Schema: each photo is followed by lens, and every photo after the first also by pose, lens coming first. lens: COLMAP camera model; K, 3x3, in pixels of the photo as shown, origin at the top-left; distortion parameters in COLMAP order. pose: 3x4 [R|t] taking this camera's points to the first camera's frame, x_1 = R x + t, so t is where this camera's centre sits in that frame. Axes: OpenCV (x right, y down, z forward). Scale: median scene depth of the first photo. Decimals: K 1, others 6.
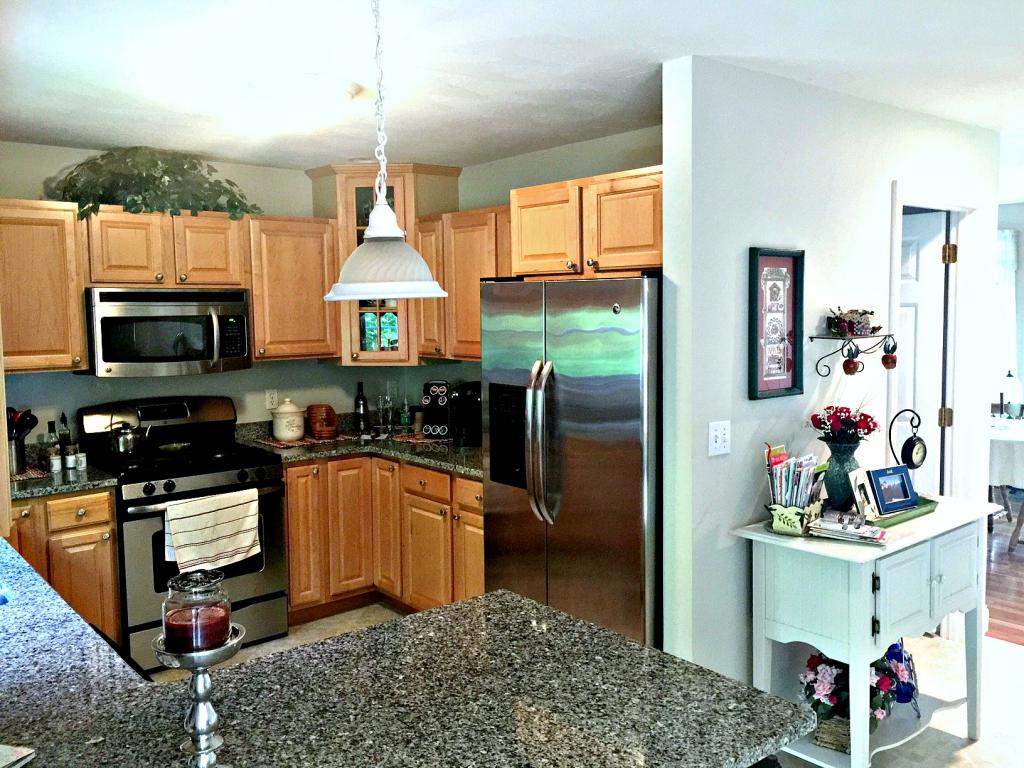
lens RADIAL K [[880.6, 0, 509.9], [0, 880.6, 384.6], [0, 0, 1]] dist [0.049800, -0.014449]
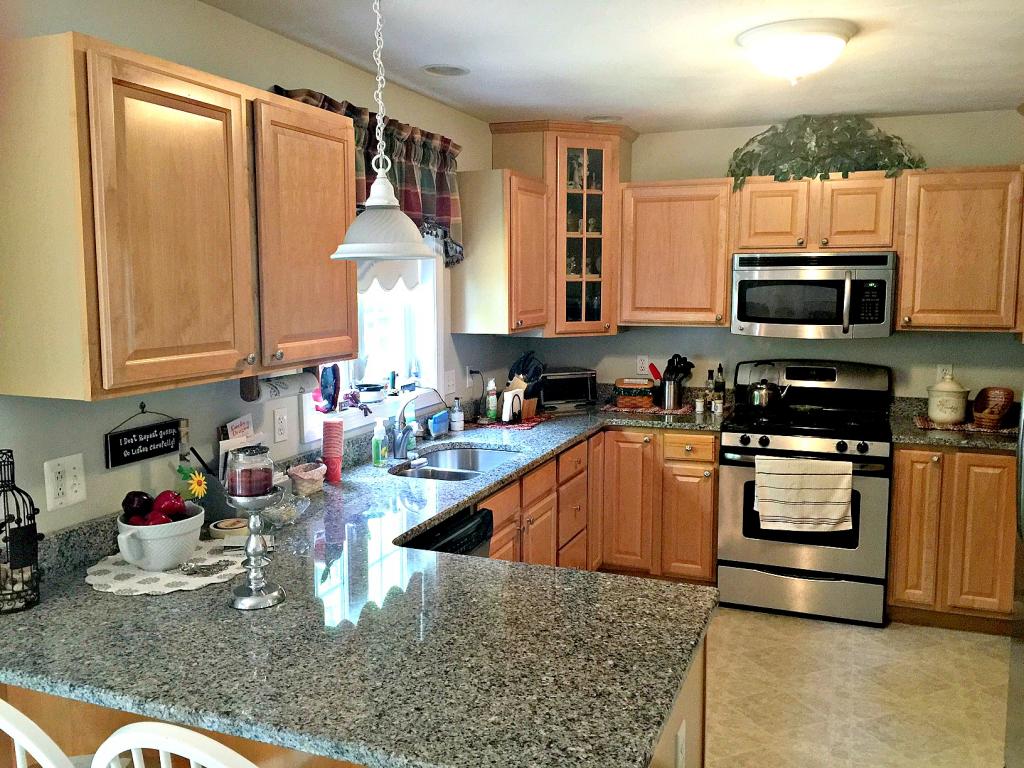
lens RADIAL K [[880.6, 0, 510.4], [0, 880.6, 381.3], [0, 0, 1]] dist [0.049800, -0.014449]
pose [[0.484005, 0.114772, -0.867506, 0.364061], [-0.086383, 0.992786, 0.083151, -0.017334], [0.870791, 0.034692, 0.490428, 0.213611]]
